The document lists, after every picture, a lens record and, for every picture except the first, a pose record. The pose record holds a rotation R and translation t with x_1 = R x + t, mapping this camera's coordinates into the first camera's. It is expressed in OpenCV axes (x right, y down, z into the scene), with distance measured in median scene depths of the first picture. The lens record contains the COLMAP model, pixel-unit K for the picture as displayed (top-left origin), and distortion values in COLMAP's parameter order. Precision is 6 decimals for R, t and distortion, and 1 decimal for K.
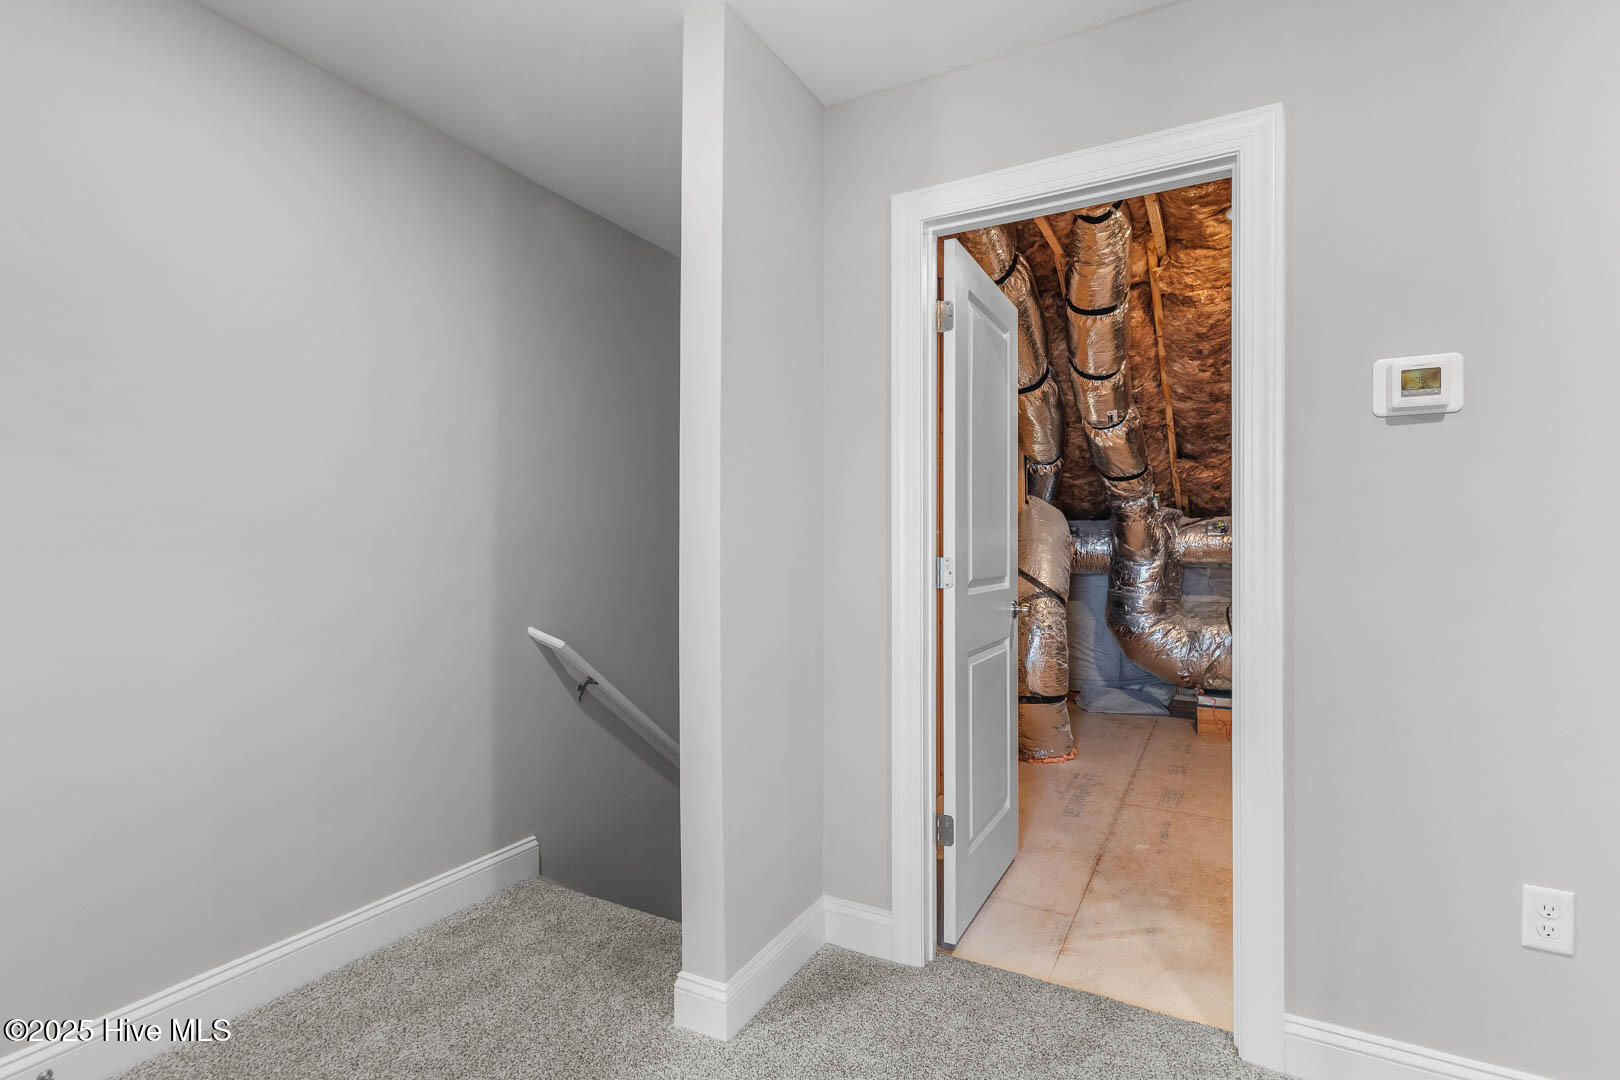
lens RADIAL K [[757.4, 0, 831.0], [0, 757.4, 539.3], [0, 0, 1]] dist [0.000892, 0.000046]
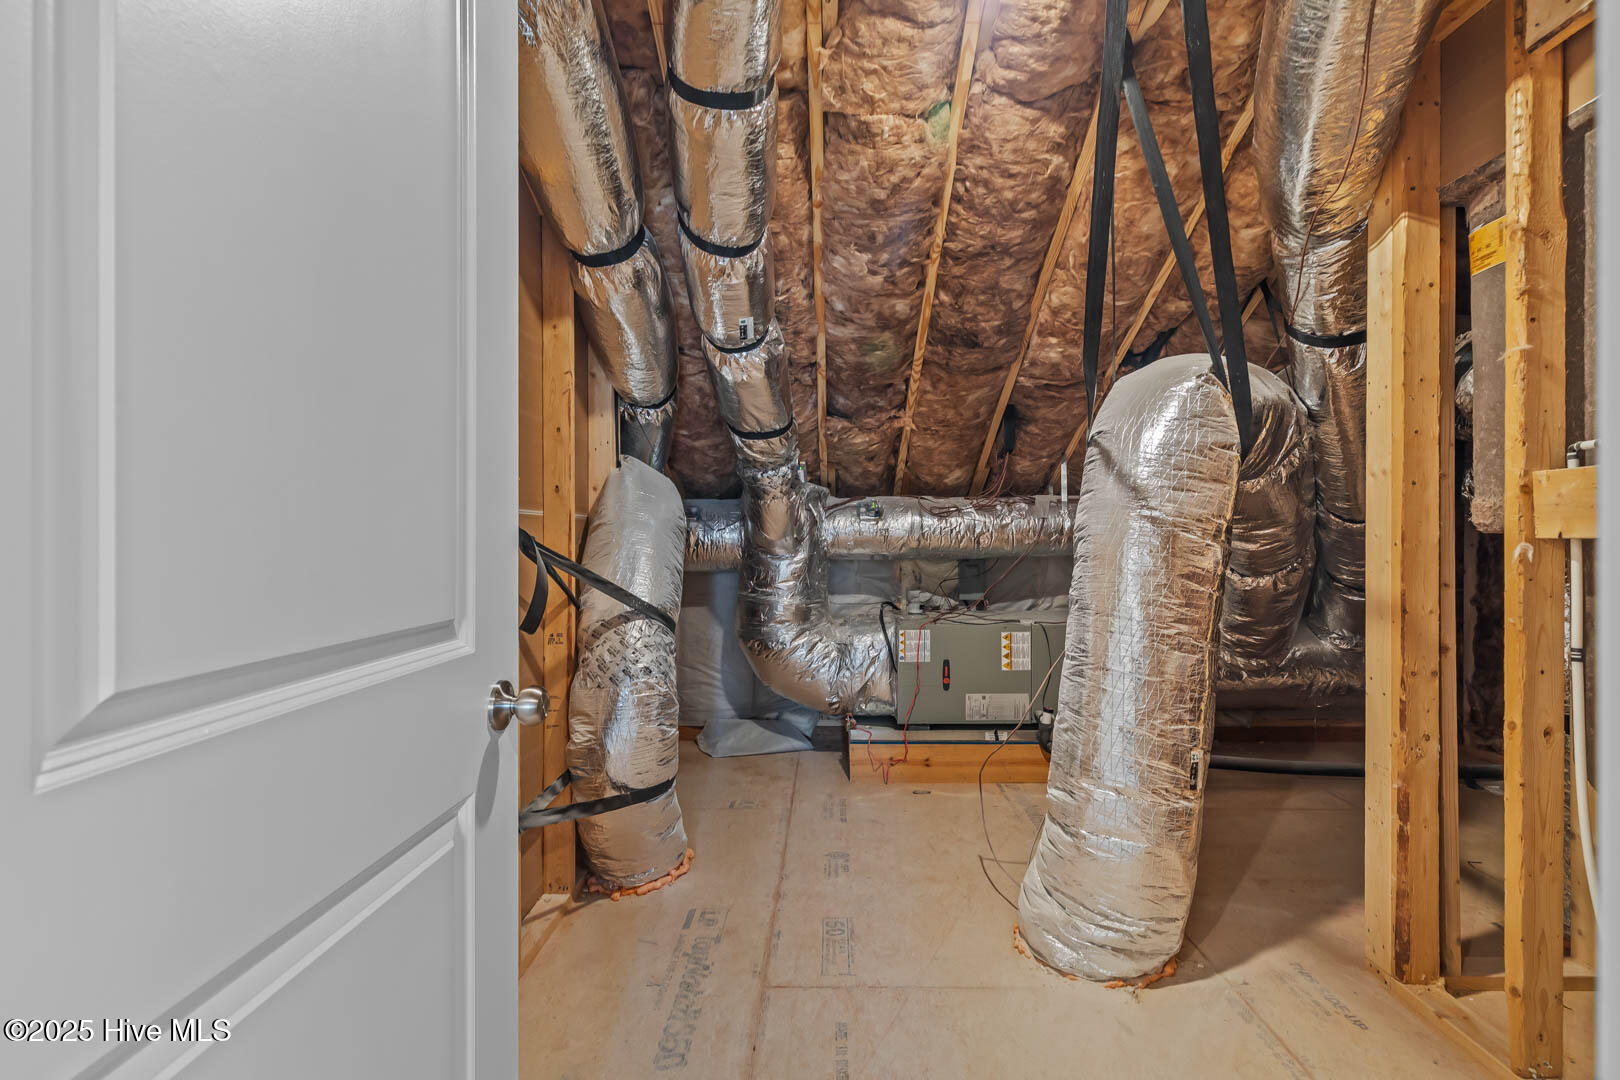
lens RADIAL K [[757.4, 0, 831.0], [0, 757.4, 539.3], [0, 0, 1]] dist [0.000892, 0.000046]
pose [[0.889750, -0.004794, 0.456422, 0.133865], [-0.002064, 0.999892, 0.014525, 0.004415], [-0.456443, -0.013865, 0.889645, 0.372538]]
